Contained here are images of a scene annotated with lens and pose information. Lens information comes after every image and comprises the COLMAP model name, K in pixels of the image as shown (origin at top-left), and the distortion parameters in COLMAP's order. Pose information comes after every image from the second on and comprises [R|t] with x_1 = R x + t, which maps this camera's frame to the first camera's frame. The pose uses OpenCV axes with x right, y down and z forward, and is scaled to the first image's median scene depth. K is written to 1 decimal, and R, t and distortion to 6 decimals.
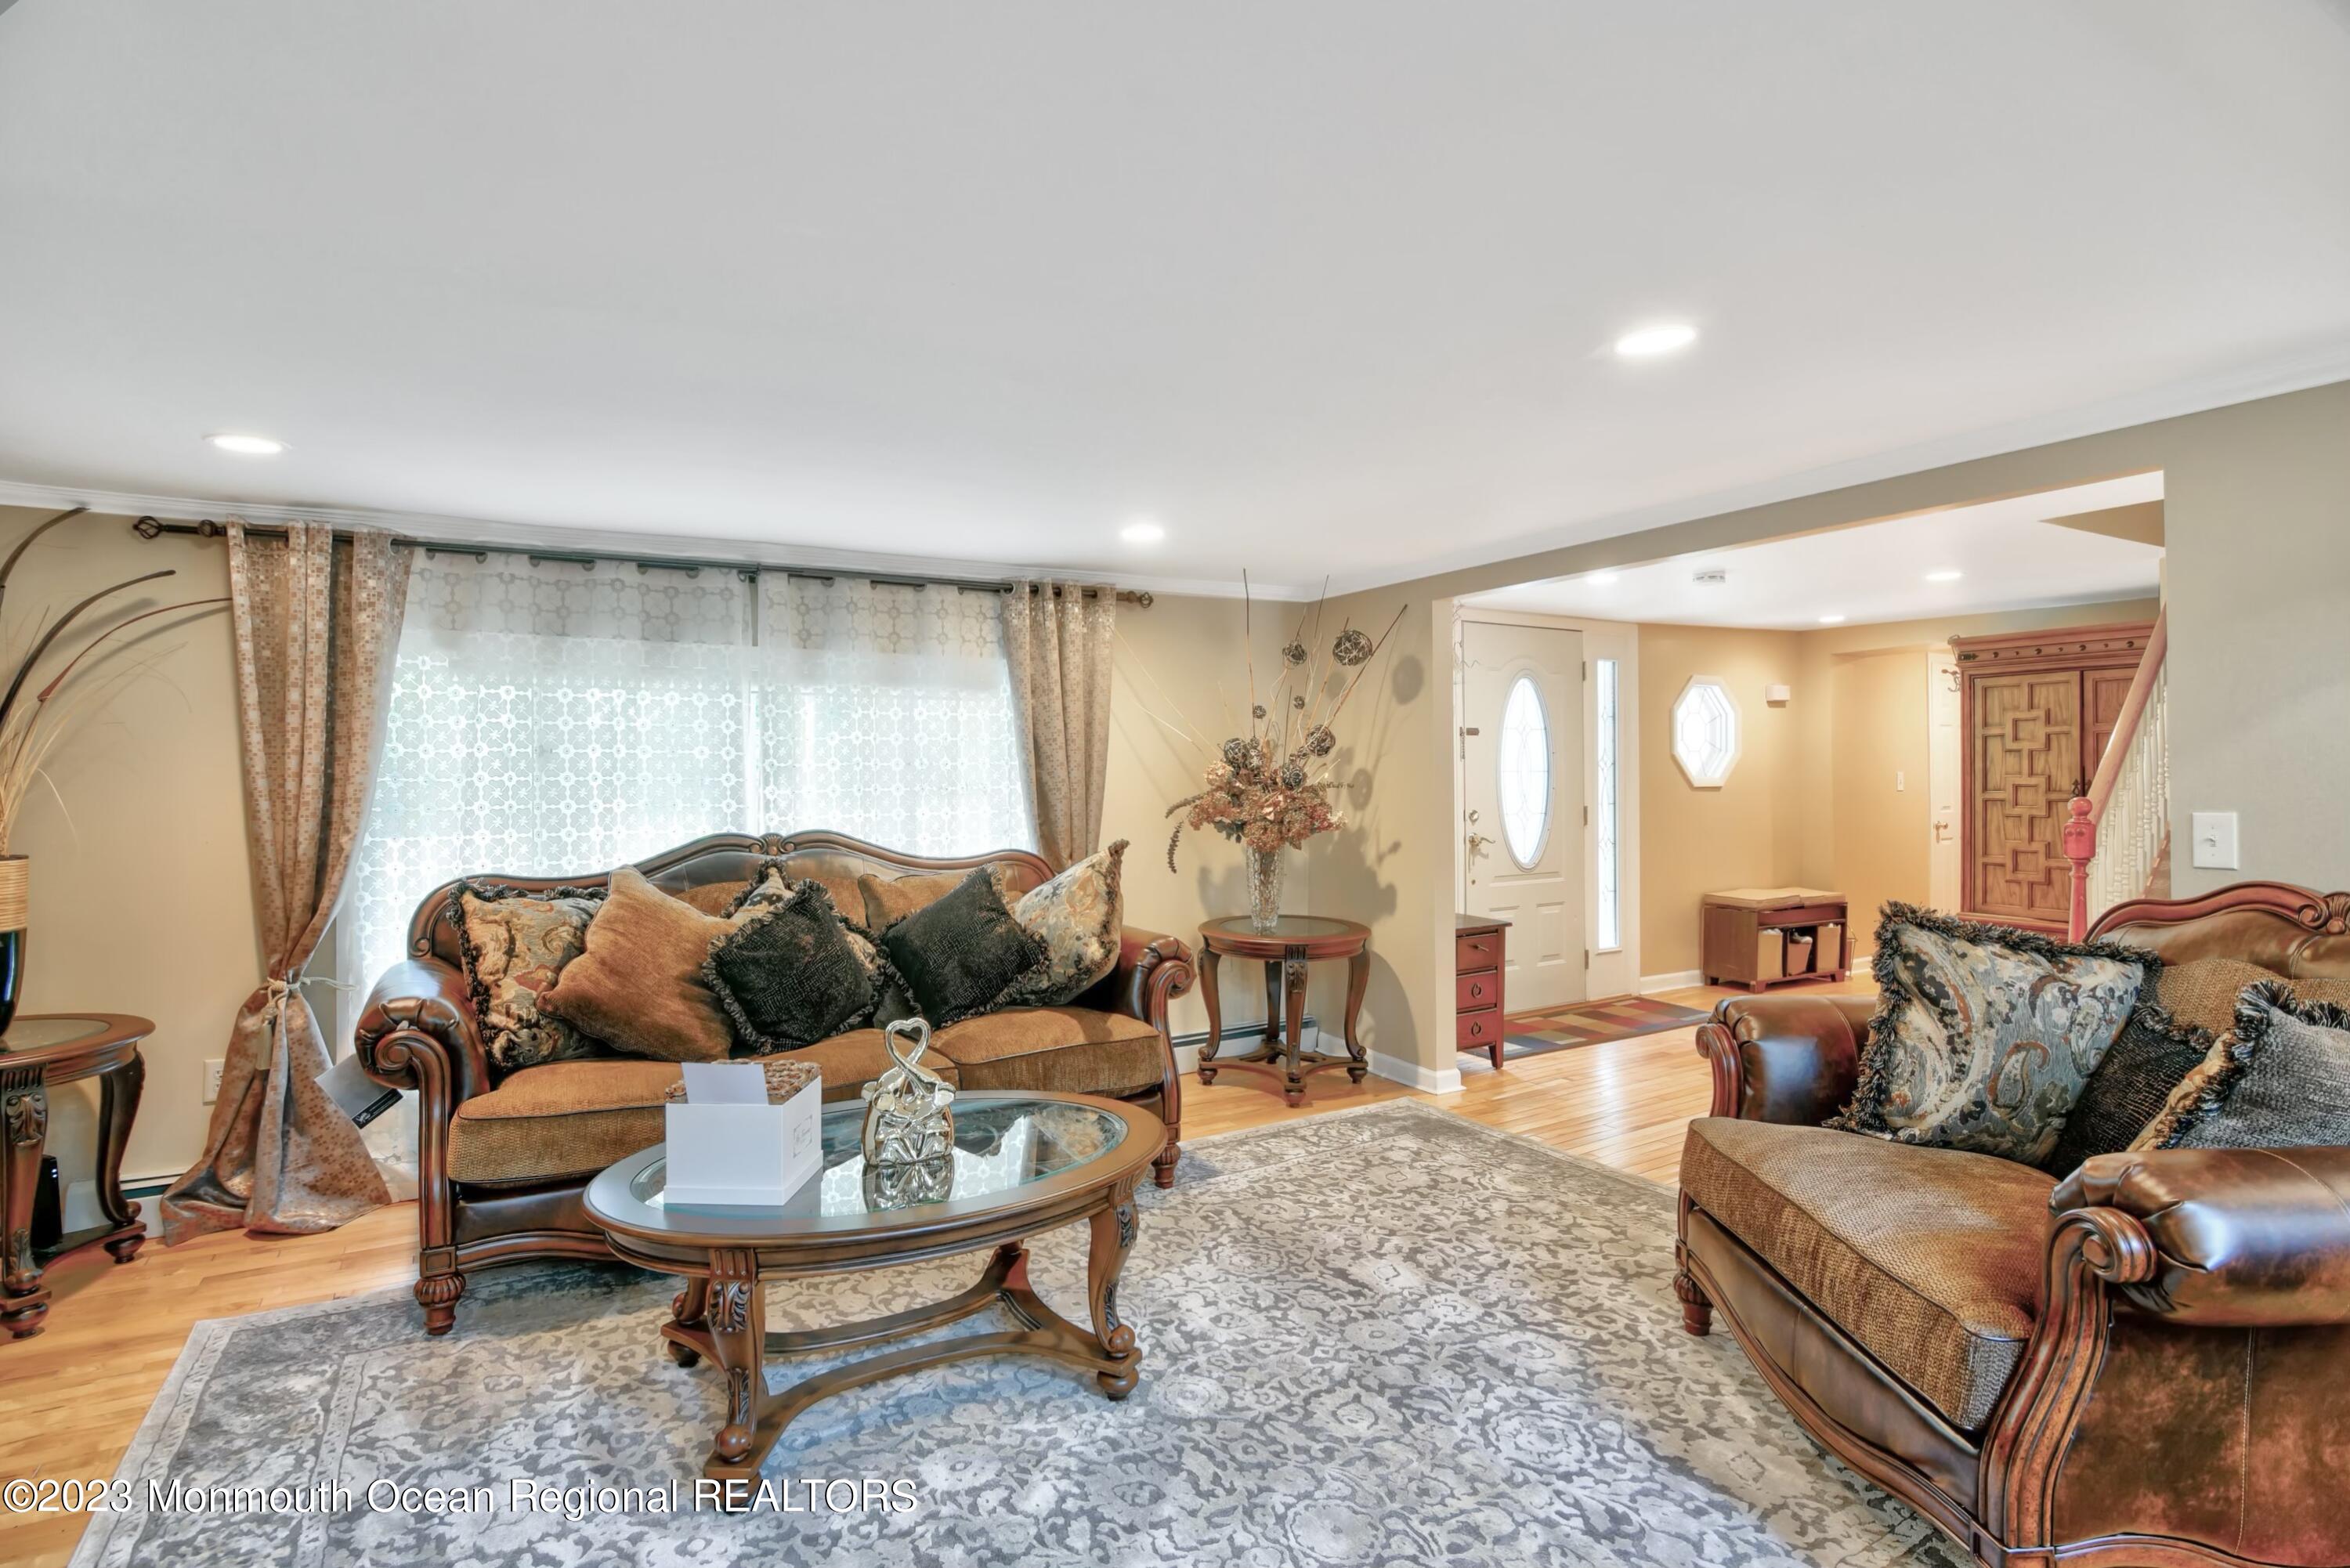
lens RADIAL K [[1164.9, 0, 1172.4], [0, 1164.9, 780.8], [0, 0, 1]] dist [-0.017789, -0.001137]
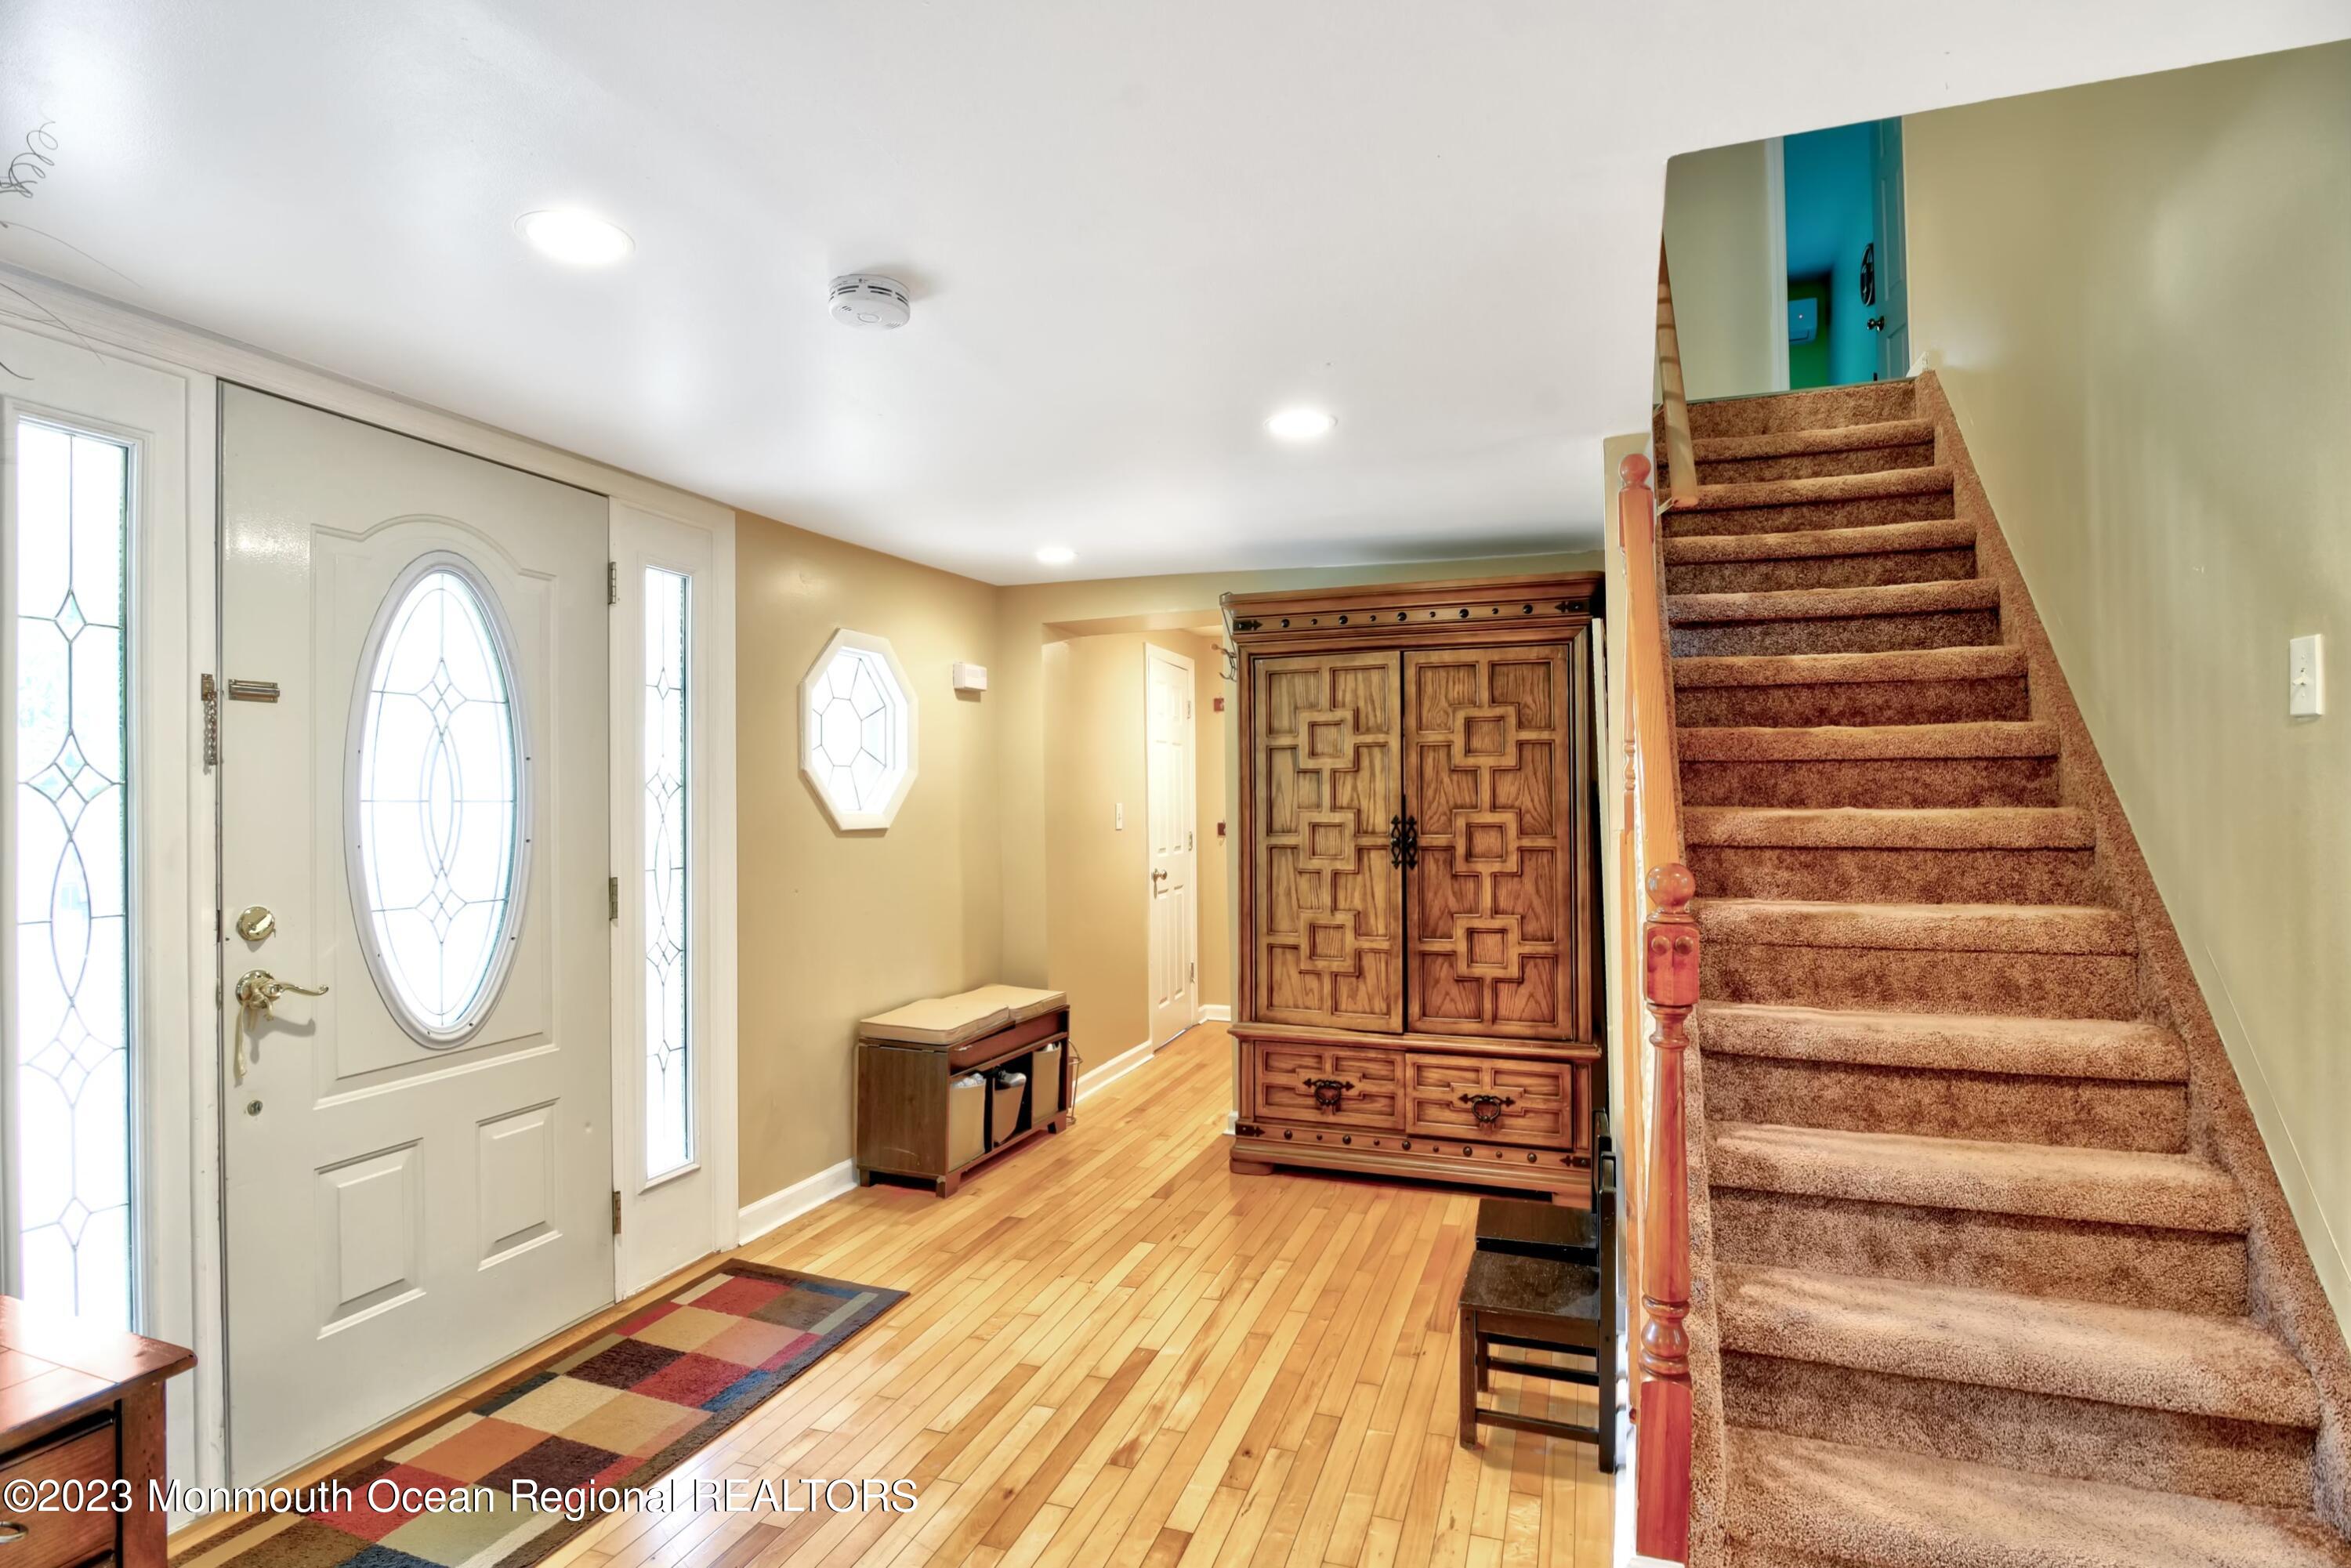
lens RADIAL K [[1165.4, 0, 1167.5], [0, 1165.4, 797.6], [0, 0, 1]] dist [-0.017789, -0.001137]
pose [[0.772541, 0.004532, 0.634949, 0.248190], [0.001845, 0.999954, -0.009383, -0.005131], [-0.634962, 0.008420, 0.772497, 0.539467]]
